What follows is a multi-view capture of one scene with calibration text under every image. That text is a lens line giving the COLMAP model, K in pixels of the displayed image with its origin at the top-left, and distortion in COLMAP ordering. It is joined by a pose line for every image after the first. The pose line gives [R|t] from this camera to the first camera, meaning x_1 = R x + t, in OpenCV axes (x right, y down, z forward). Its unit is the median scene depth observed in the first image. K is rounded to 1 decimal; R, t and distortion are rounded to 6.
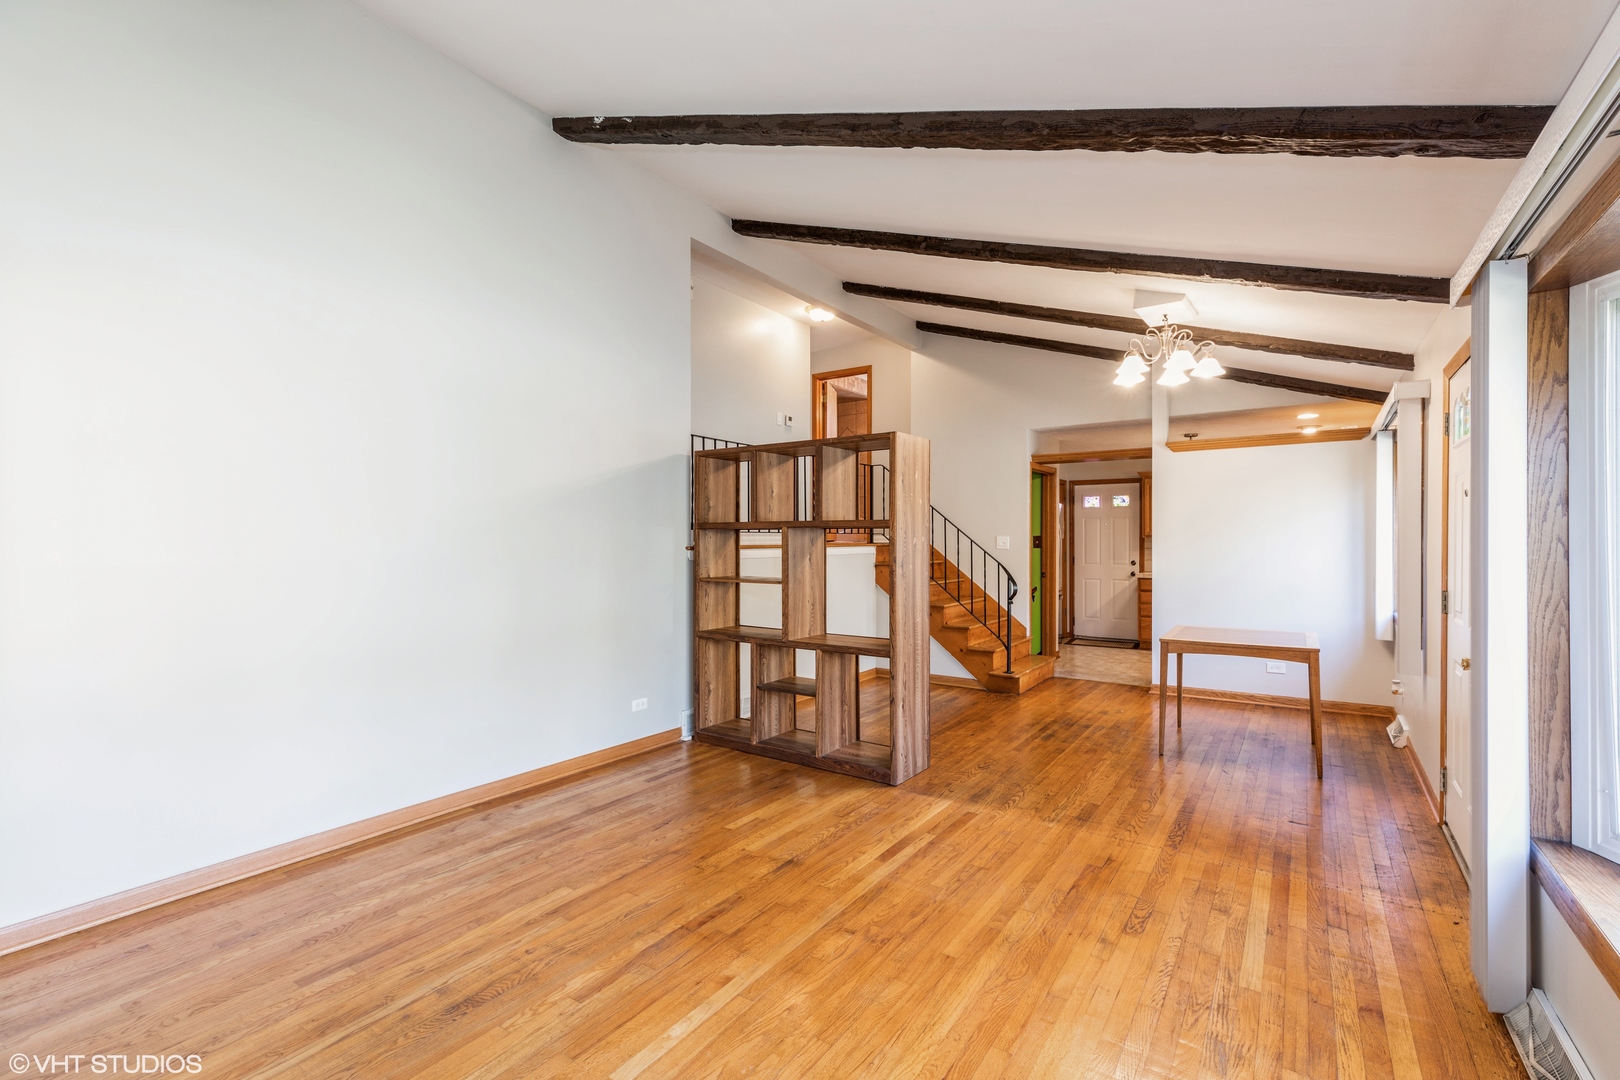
lens RADIAL K [[714.3, 0, 810.0], [0, 714.3, 540.0], [0, 0, 1]] dist [0.000709, -0.000049]
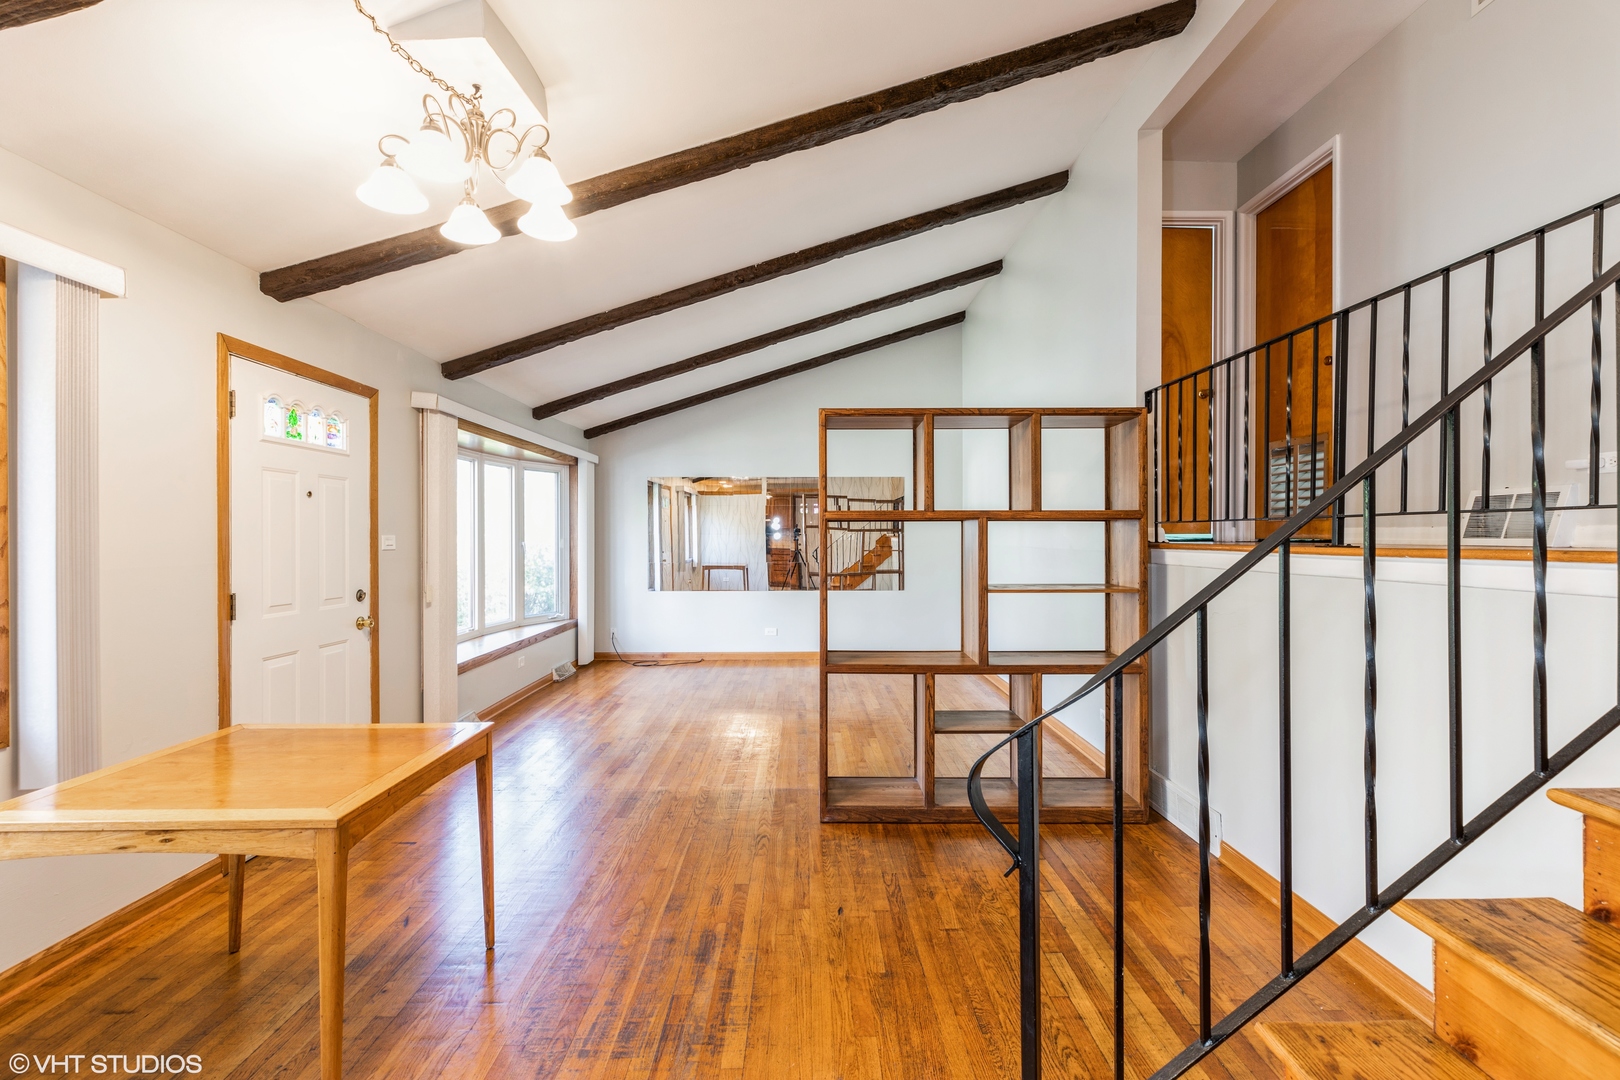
lens RADIAL K [[714.3, 0, 810.0], [0, 714.3, 540.0], [0, 0, 1]] dist [0.000709, -0.000049]
pose [[-0.816468, 0.007890, -0.577337, 0.583289], [0.002860, 0.999950, 0.009621, 0.000085], [0.577384, 0.006204, -0.816449, 1.515116]]
